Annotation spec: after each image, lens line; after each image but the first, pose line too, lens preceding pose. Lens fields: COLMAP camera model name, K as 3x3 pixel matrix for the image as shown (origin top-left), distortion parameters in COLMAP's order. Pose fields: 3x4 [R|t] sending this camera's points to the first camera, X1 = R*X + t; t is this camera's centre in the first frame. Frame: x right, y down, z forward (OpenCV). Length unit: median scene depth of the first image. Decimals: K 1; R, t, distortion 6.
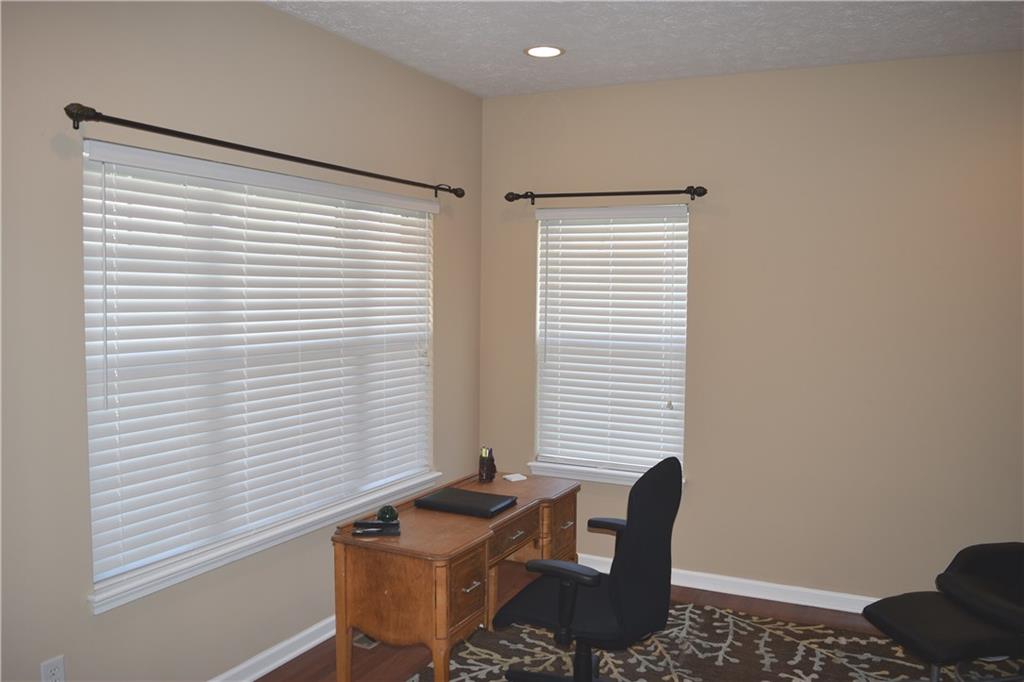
lens RADIAL K [[810.7, 0, 511.8], [0, 810.7, 341.4], [0, 0, 1]] dist [-0.092307, 0.022183]
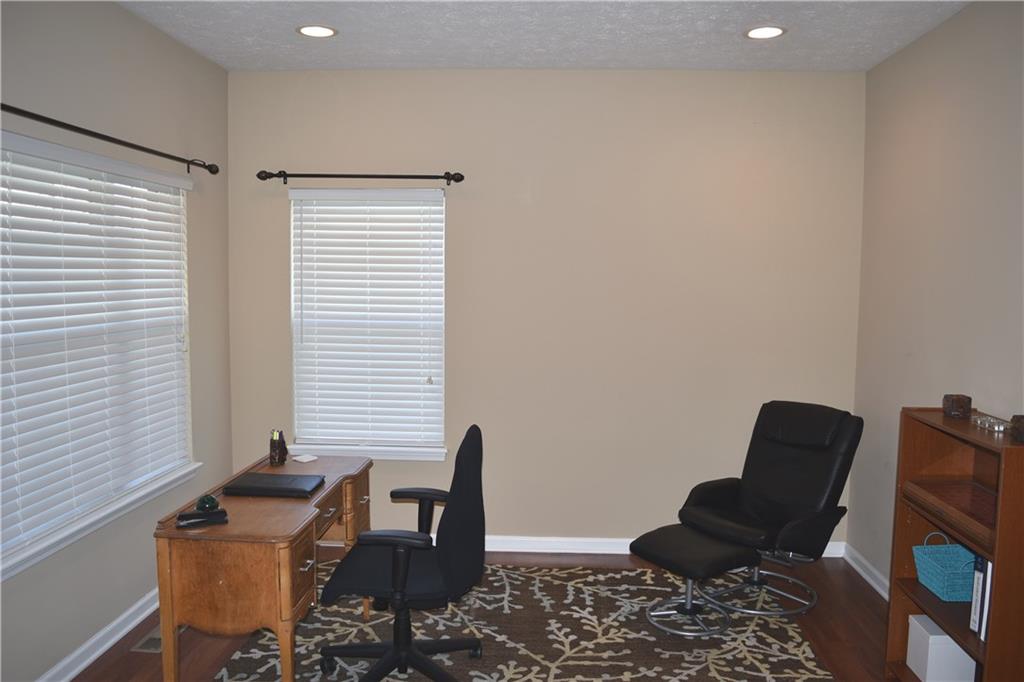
lens RADIAL K [[810.7, 0, 517.4], [0, 810.7, 343.0], [0, 0, 1]] dist [-0.092307, 0.022183]
pose [[0.916620, -0.033720, 0.398335, -0.143809], [0.023858, 0.999274, 0.029690, 0.002557], [-0.399047, -0.017710, 0.916759, -0.013393]]
